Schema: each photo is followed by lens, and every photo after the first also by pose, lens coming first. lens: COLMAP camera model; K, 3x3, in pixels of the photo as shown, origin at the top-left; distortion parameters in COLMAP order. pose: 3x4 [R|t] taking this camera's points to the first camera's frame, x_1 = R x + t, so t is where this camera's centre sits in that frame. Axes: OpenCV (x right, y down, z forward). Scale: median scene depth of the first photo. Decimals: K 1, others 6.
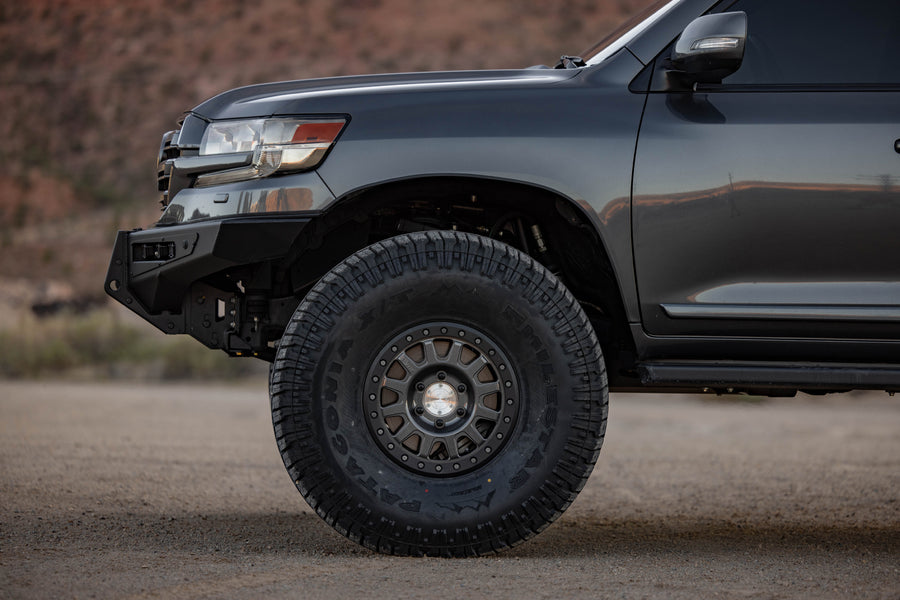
lens RADIAL K [[3342.7, 0, 450.0], [0, 3342.7, 300.0], [0, 0, 1]] dist [-0.009947, -1.166014]
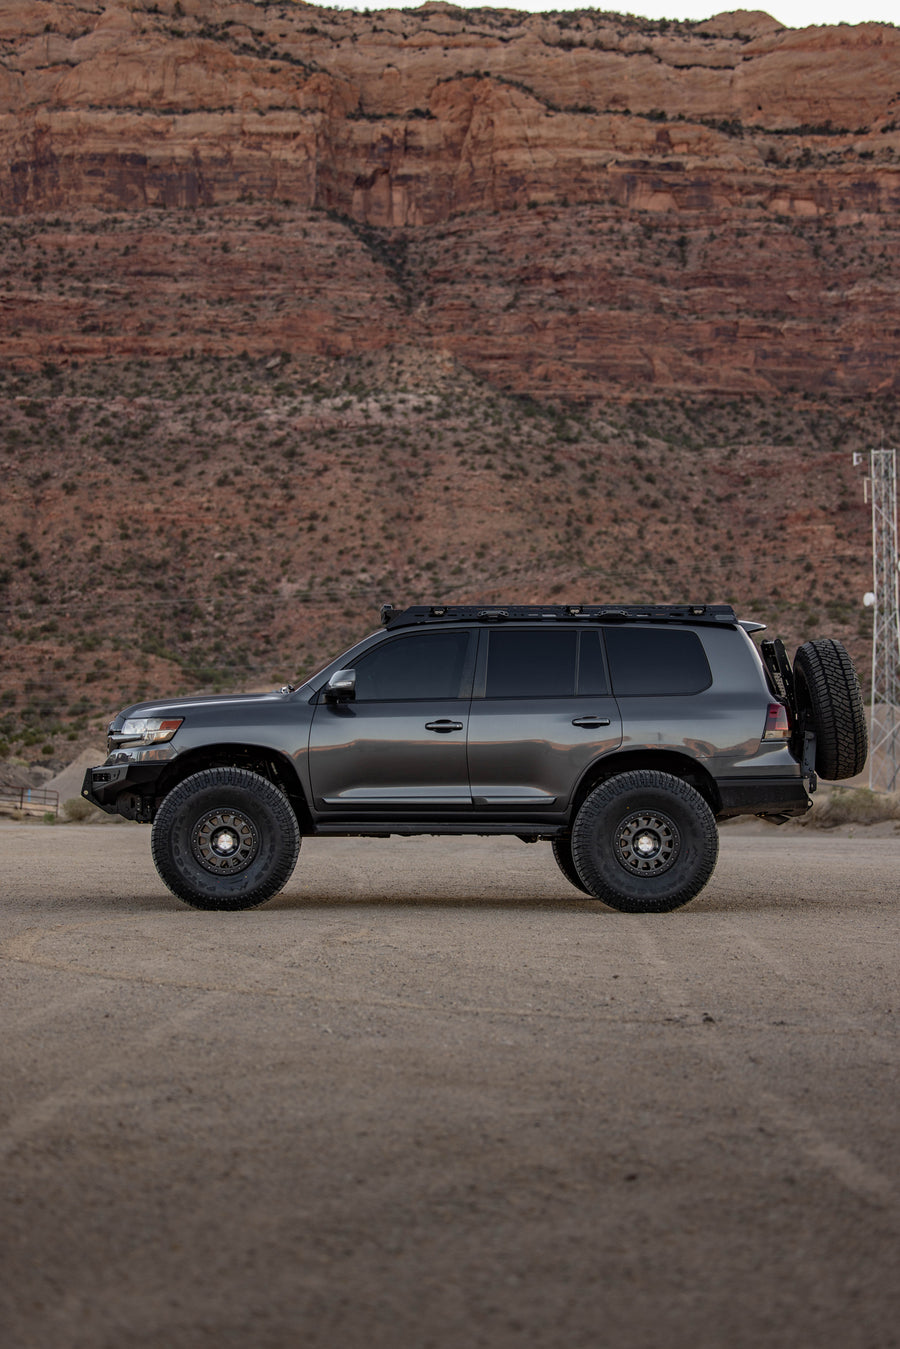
lens RADIAL K [[3559.0, 0, 450.0], [0, 3559.0, 674.5], [0, 0, 1]] dist [-0.073649, -0.180535]
pose [[0.997464, -0.018815, -0.068647, 0.318497], [0.017070, 0.999518, -0.025911, -0.018675], [0.069101, 0.024674, 0.997304, -1.410171]]
